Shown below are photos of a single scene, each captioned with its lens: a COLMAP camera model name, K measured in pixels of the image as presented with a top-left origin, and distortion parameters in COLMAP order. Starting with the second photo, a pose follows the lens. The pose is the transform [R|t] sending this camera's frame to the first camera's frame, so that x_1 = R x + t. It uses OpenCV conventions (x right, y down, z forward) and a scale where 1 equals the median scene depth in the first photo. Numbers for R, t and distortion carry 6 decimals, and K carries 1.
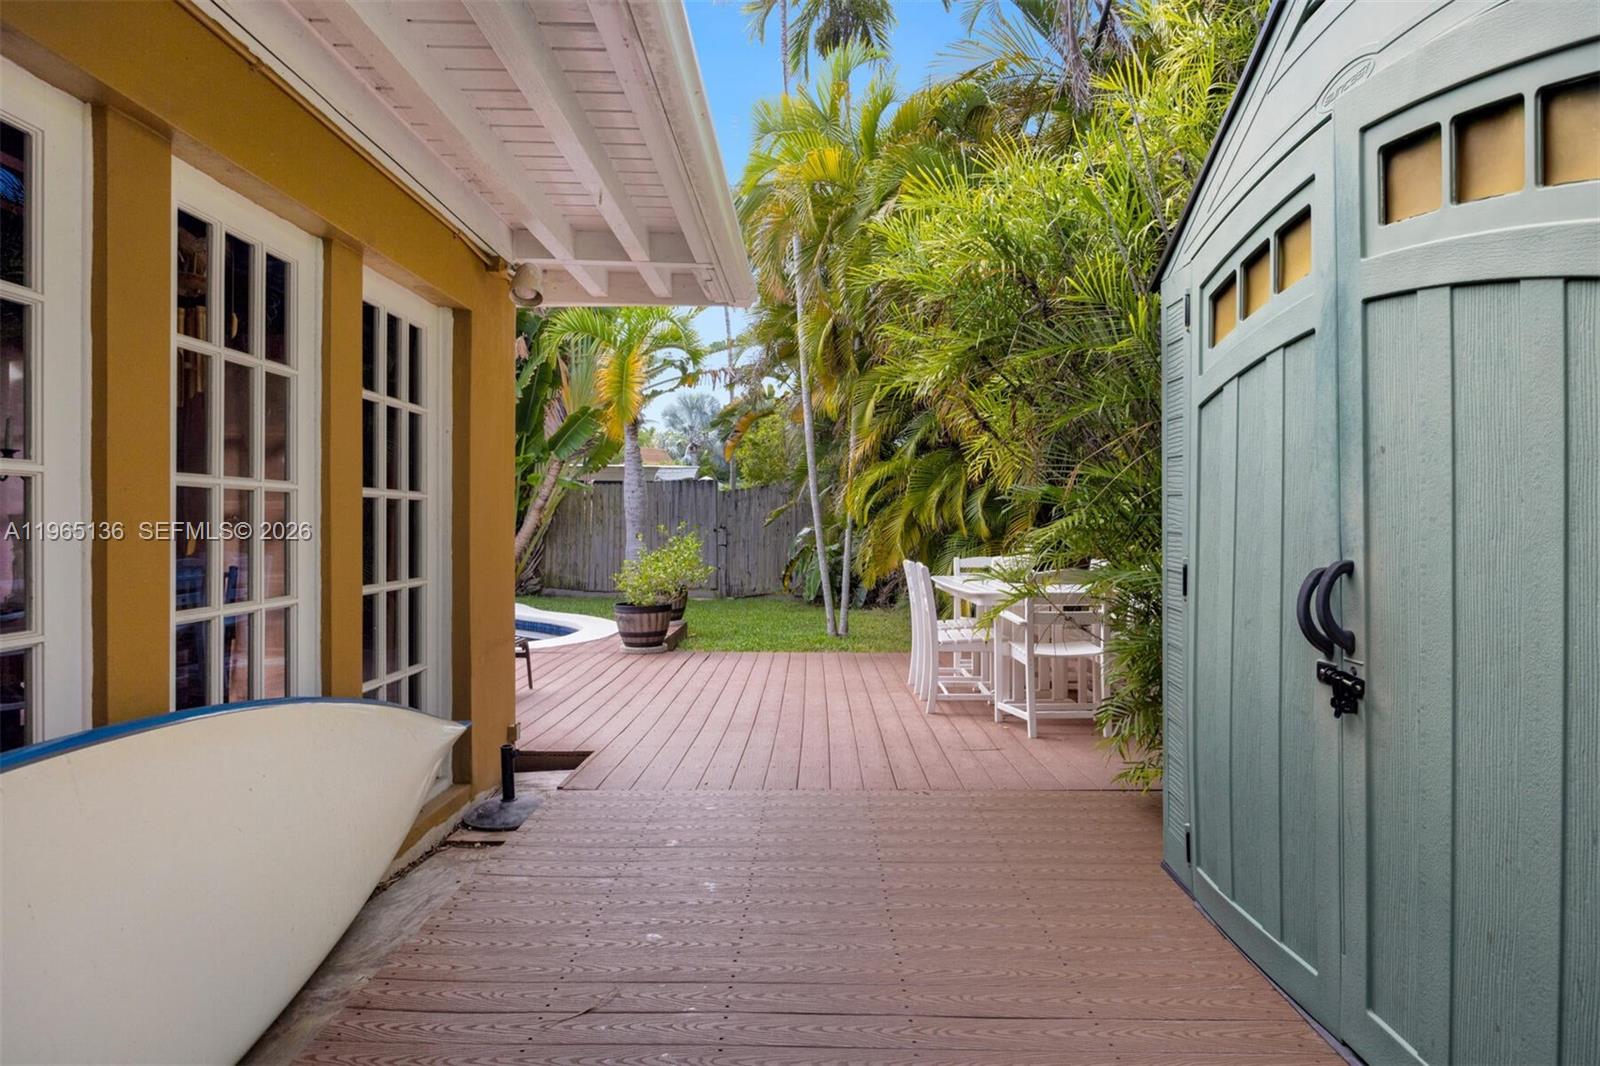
lens RADIAL K [[984.8, 0, 830.6], [0, 984.8, 532.4], [0, 0, 1]] dist [-0.006772, -0.001445]
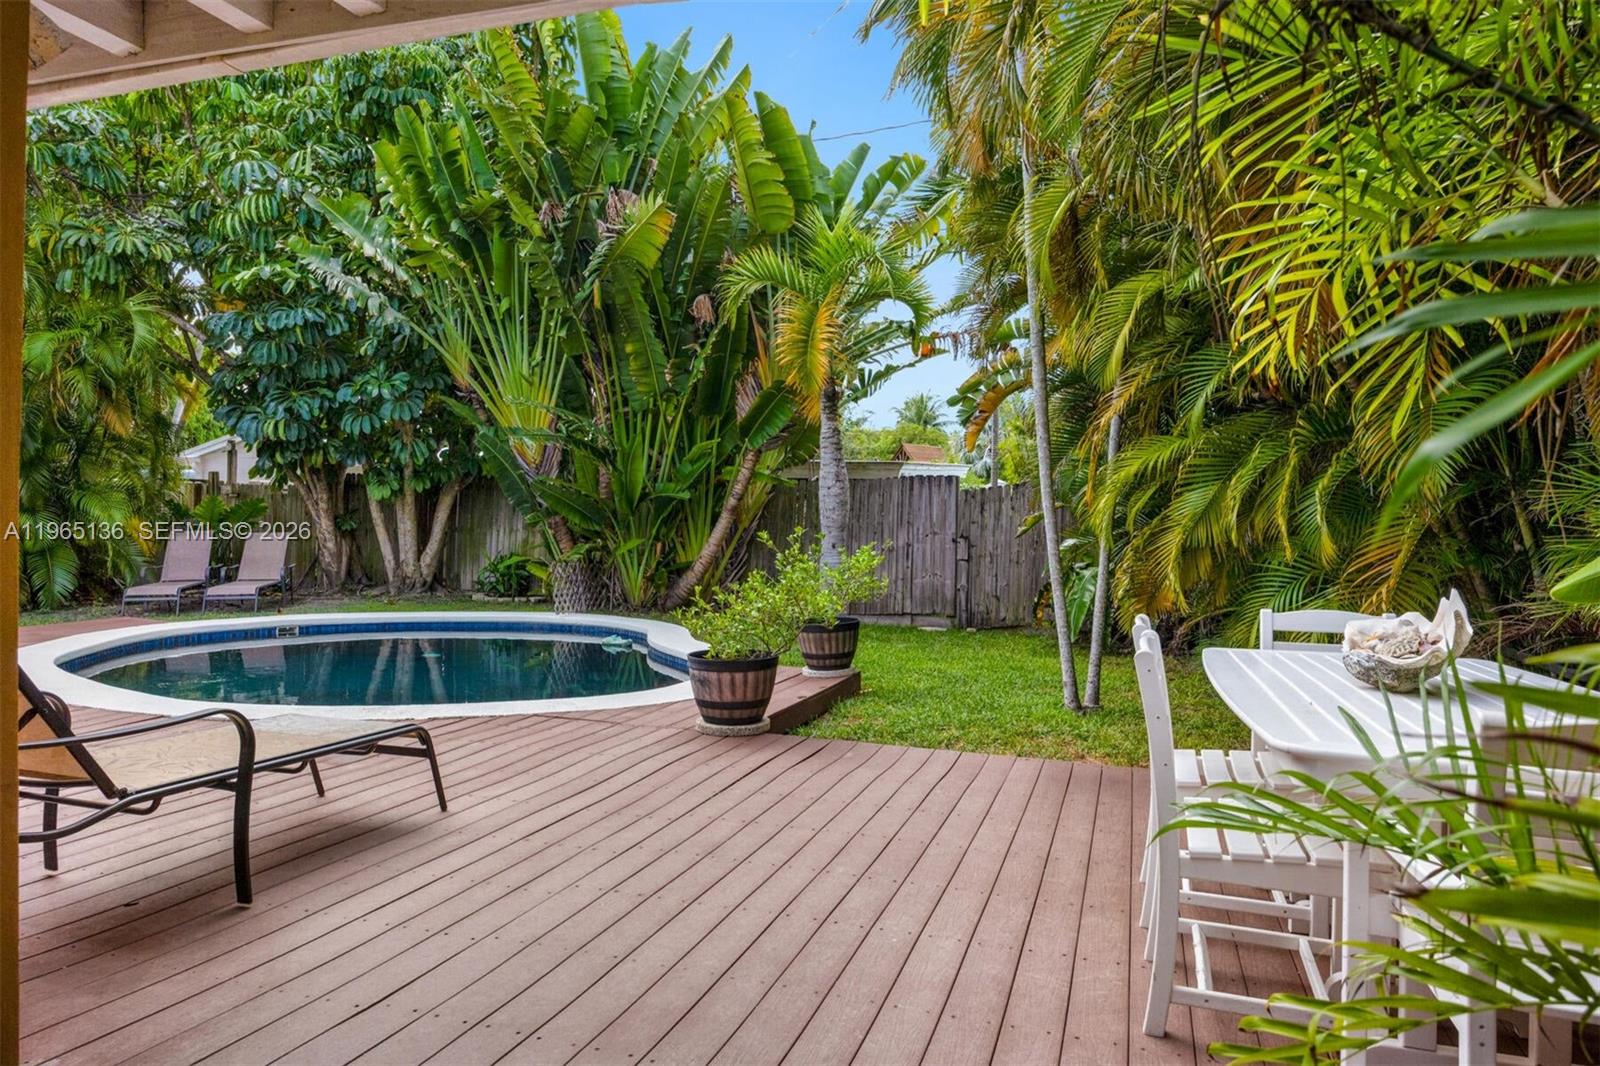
lens RADIAL K [[984.8, 0, 830.6], [0, 984.8, 532.4], [0, 0, 1]] dist [-0.006772, -0.001445]
pose [[0.946733, 0.019817, -0.321410, 0.057496], [-0.022676, 0.999730, -0.005154, -0.003573], [0.321221, 0.012168, 0.946926, 0.336870]]
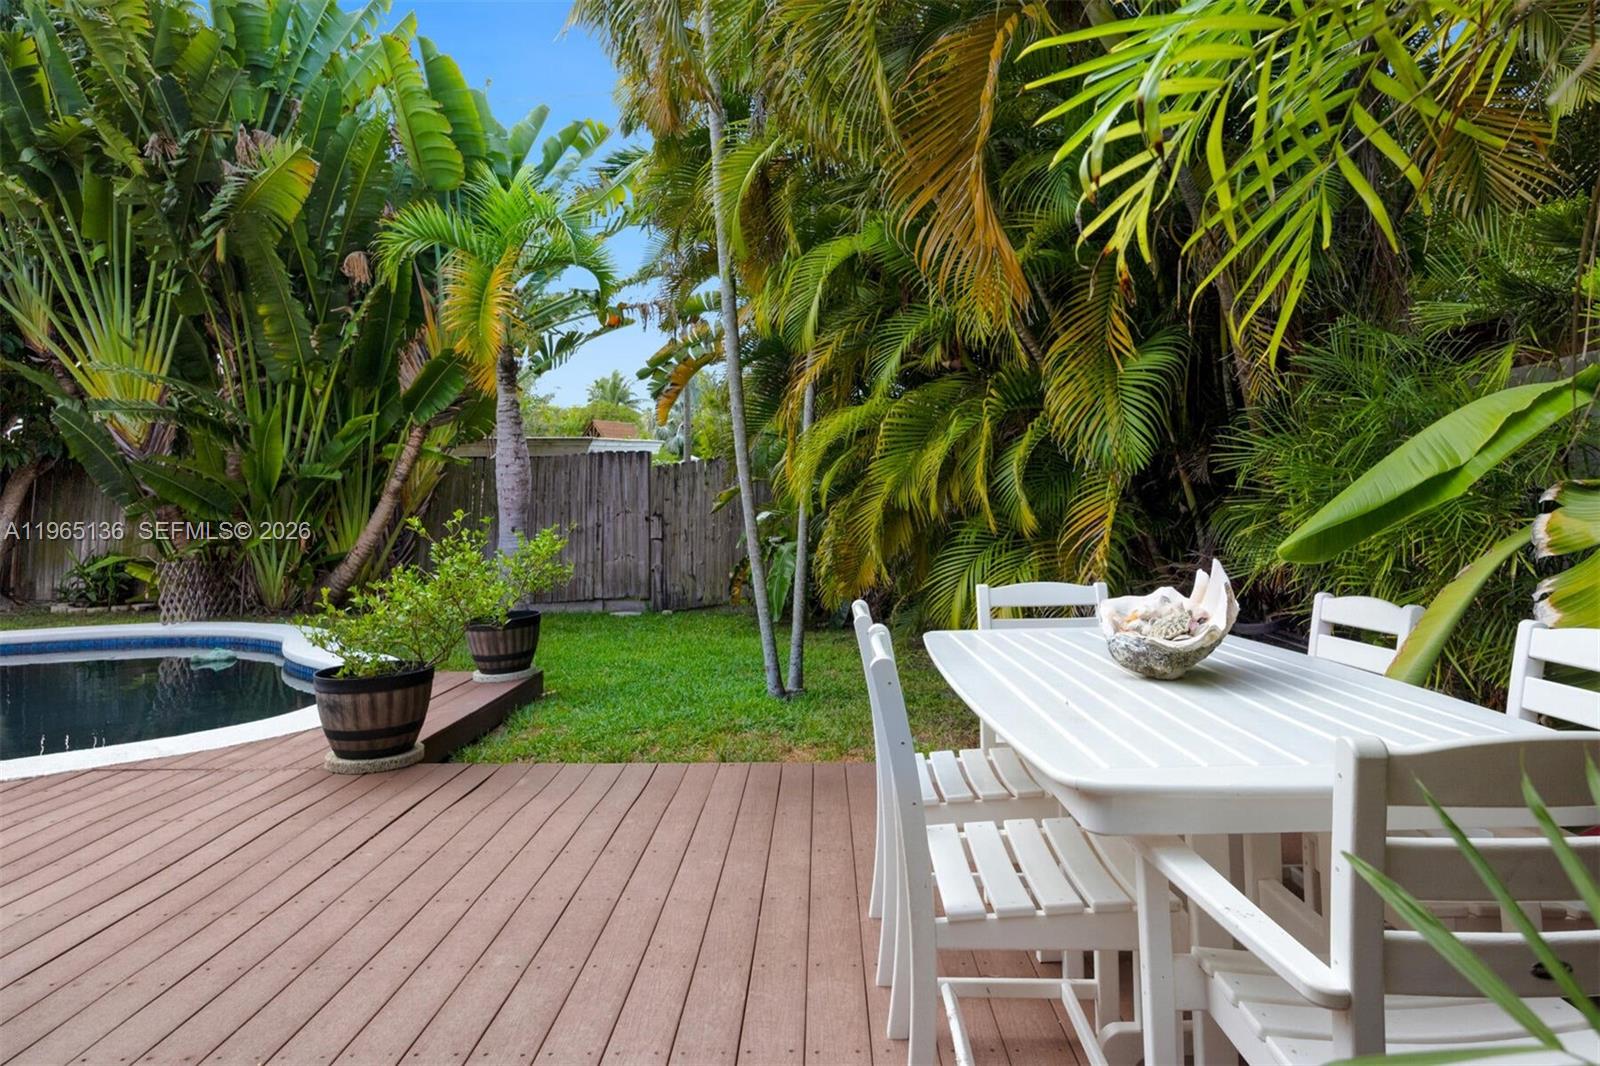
lens RADIAL K [[964.9, 0, 820.0], [0, 964.9, 442.2], [0, 0, 1]] dist [-0.005174, -0.003447]
pose [[0.999555, -0.013533, -0.026566, 0.047828], [0.011496, 0.997088, -0.075387, -0.004974], [0.027509, 0.075048, 0.996800, 0.395133]]
